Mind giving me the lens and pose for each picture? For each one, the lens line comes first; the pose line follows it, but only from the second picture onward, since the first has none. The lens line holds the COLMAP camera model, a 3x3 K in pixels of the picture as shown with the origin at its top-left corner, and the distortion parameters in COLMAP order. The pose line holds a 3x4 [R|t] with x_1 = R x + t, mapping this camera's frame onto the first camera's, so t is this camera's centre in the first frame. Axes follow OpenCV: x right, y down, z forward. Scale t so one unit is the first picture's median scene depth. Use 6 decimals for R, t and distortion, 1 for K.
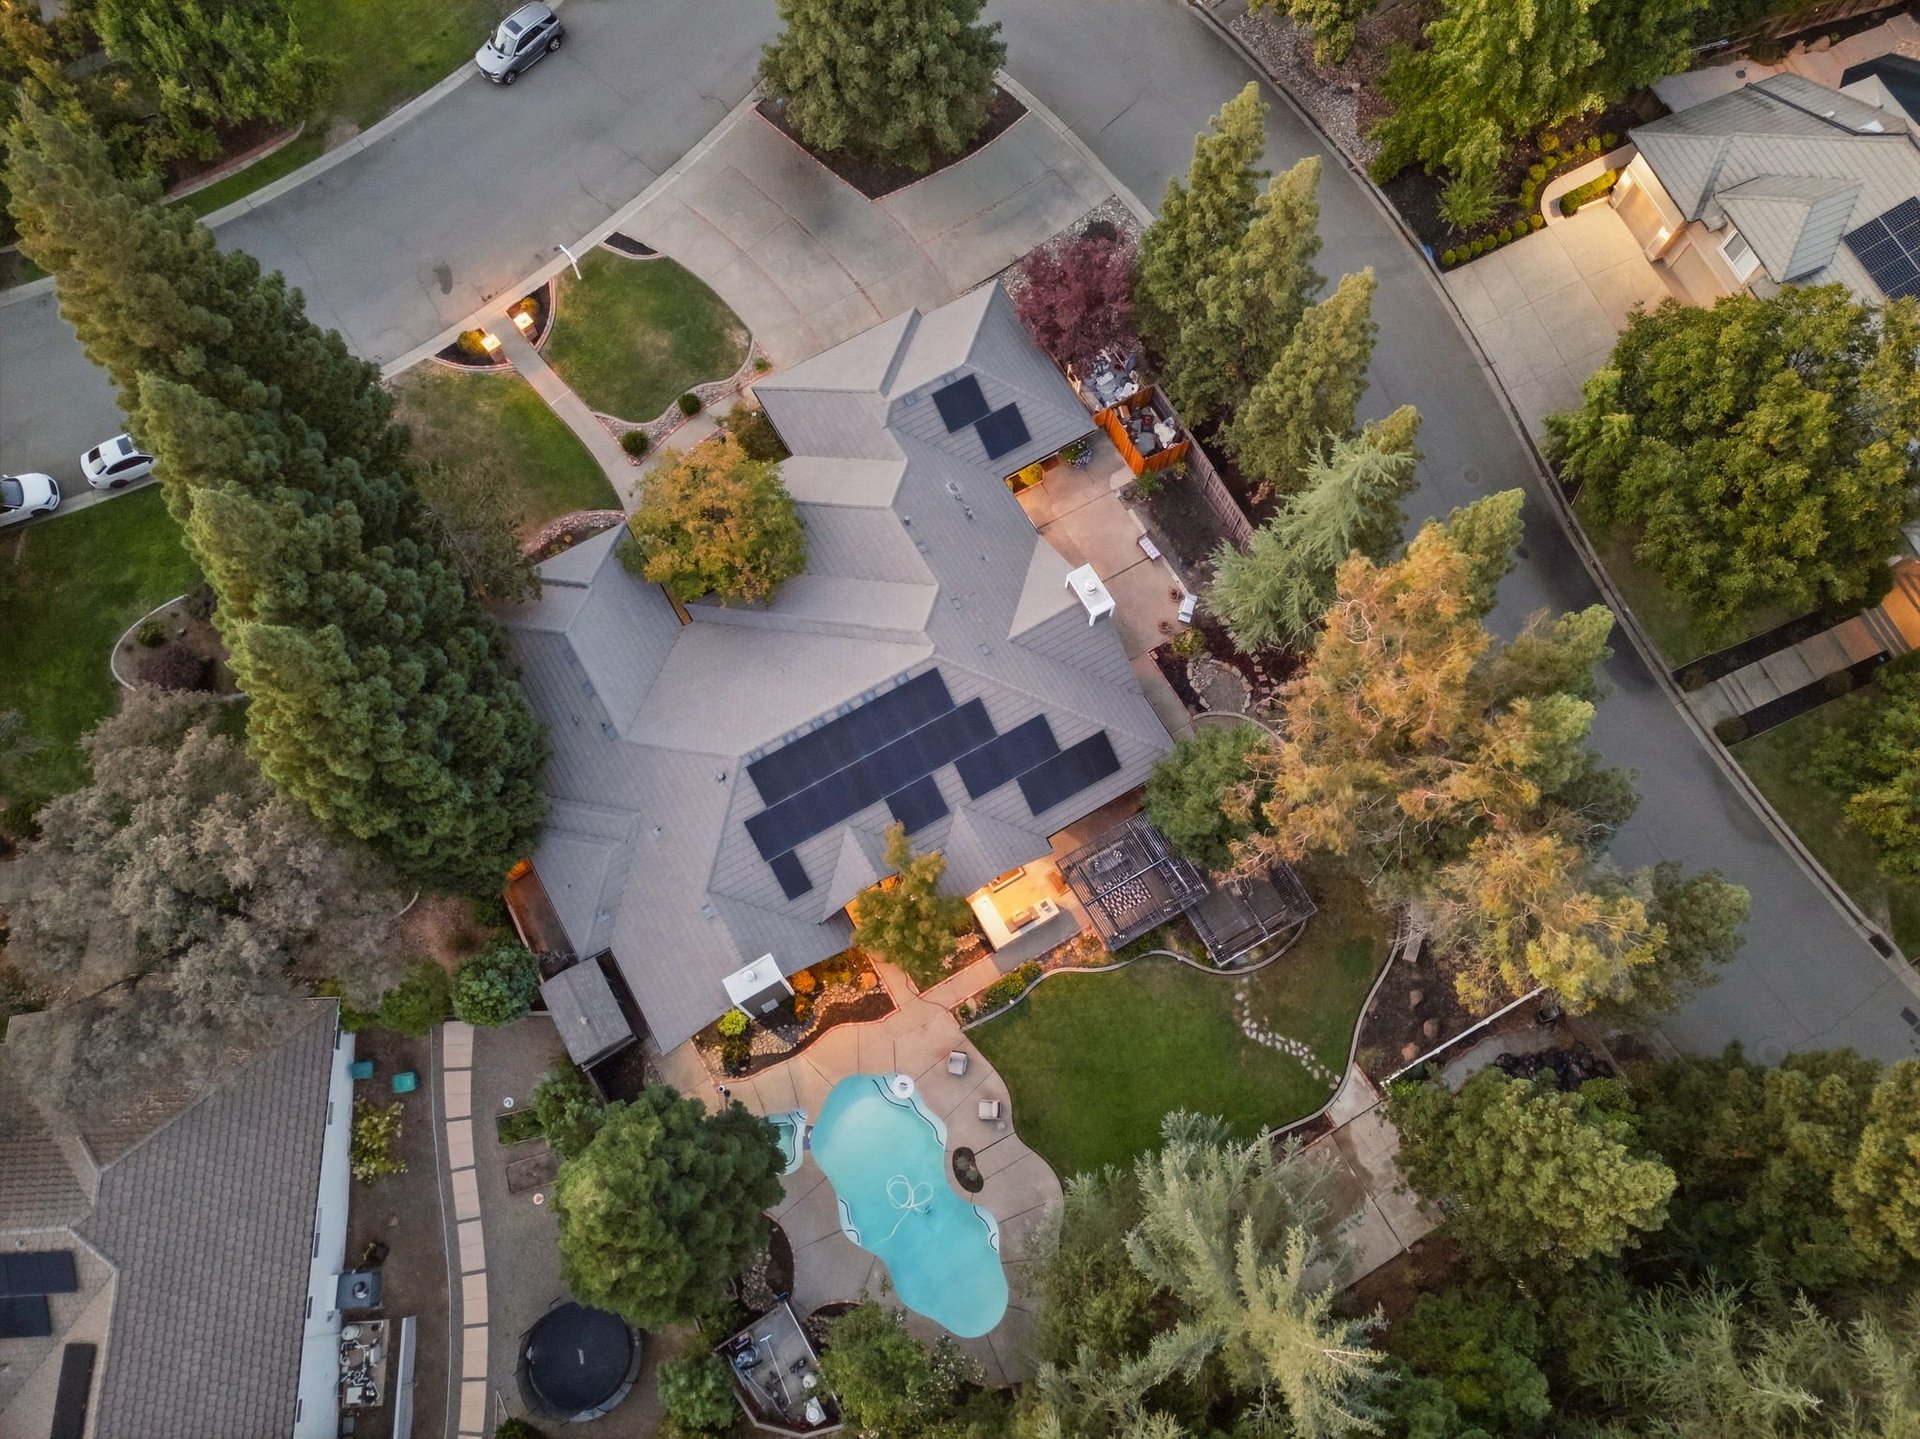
lens RADIAL K [[1369.2, 0, 960.0], [0, 1369.2, 719.5], [0, 0, 1]] dist [0.066198, -0.052317]
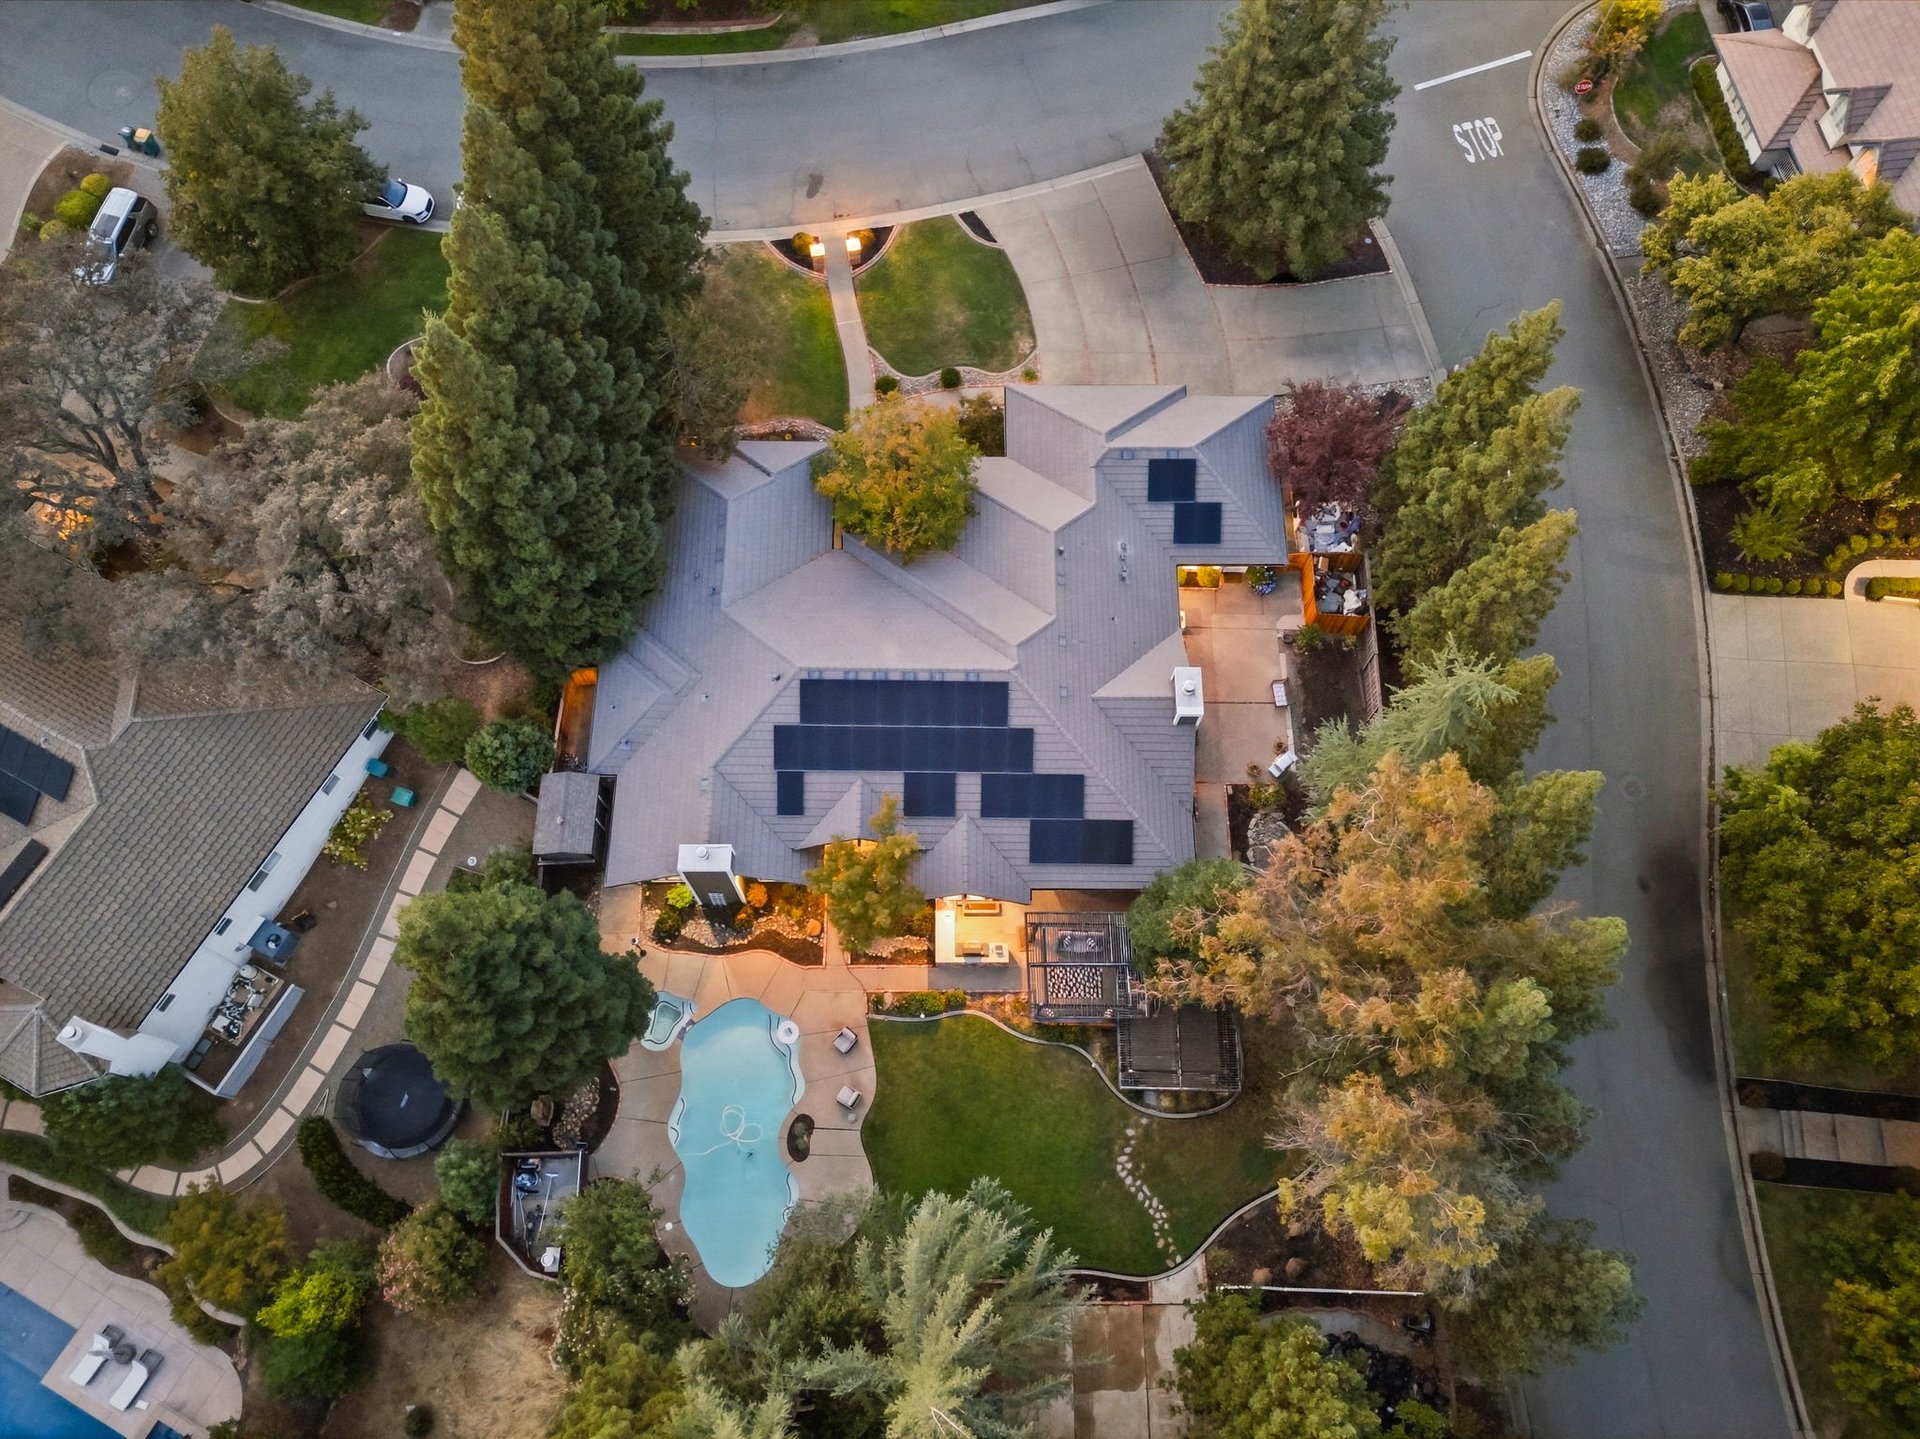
lens RADIAL K [[1375.1, 0, 968.7], [0, 1375.1, 723.8], [0, 0, 1]] dist [0.066172, -0.055366]
pose [[0.866261, 0.463172, -0.187252, 0.155300], [-0.475767, 0.879178, -0.026316, 0.028853], [0.152439, 0.111885, 0.981959, -0.005825]]
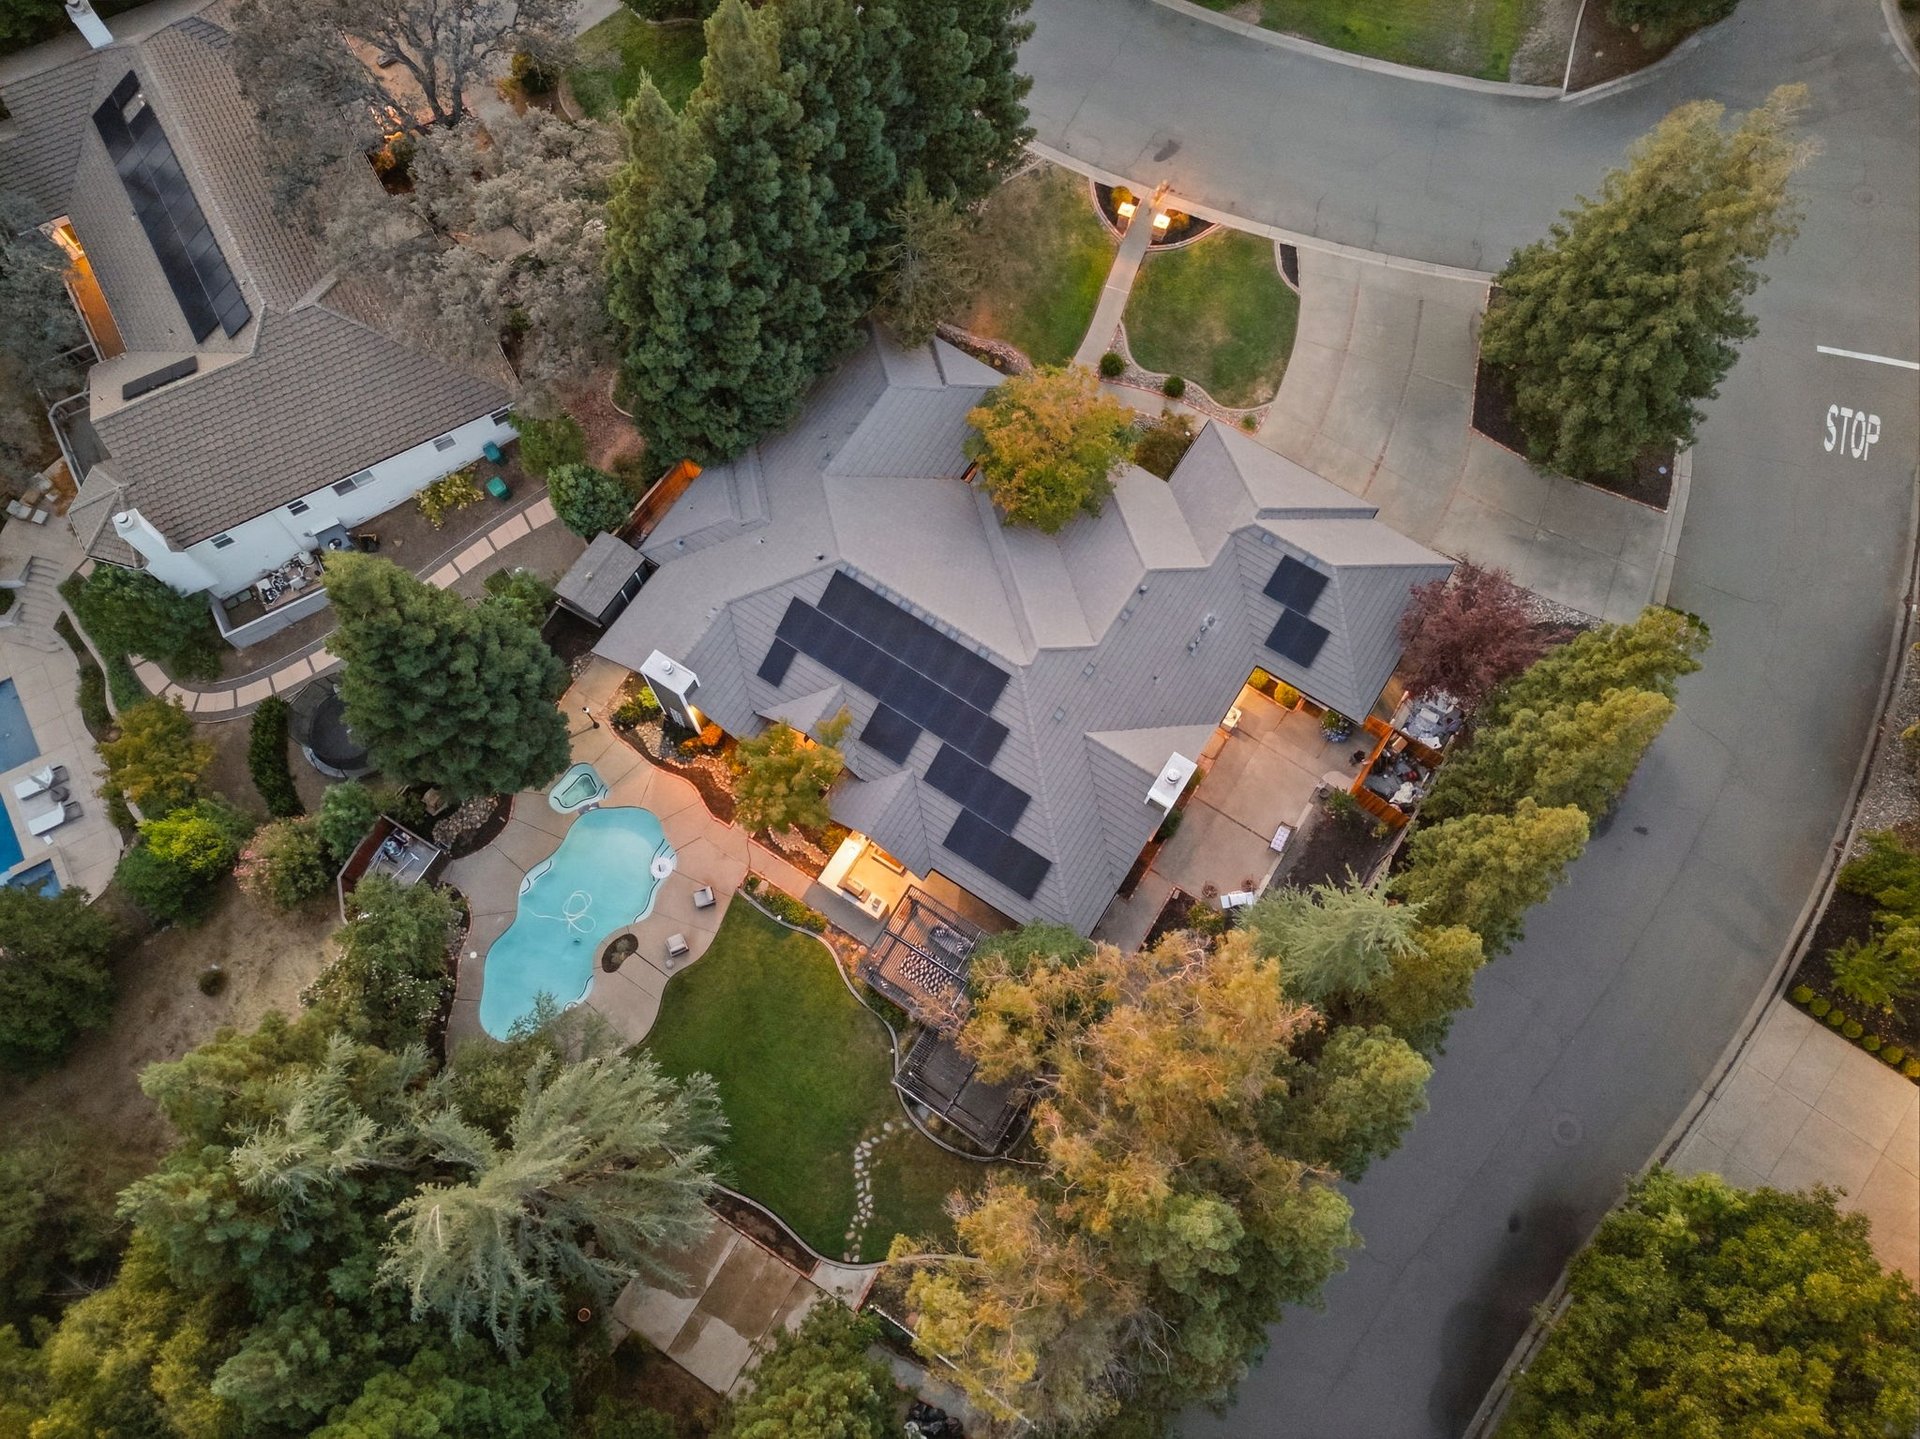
lens RADIAL K [[1375.1, 0, 968.7], [0, 1375.1, 723.8], [0, 0, 1]] dist [0.066172, -0.055366]
pose [[0.459019, 0.836044, -0.300552, 0.286833], [-0.848376, 0.512910, 0.131078, -0.120112], [0.263743, 0.194814, 0.944715, 0.043902]]
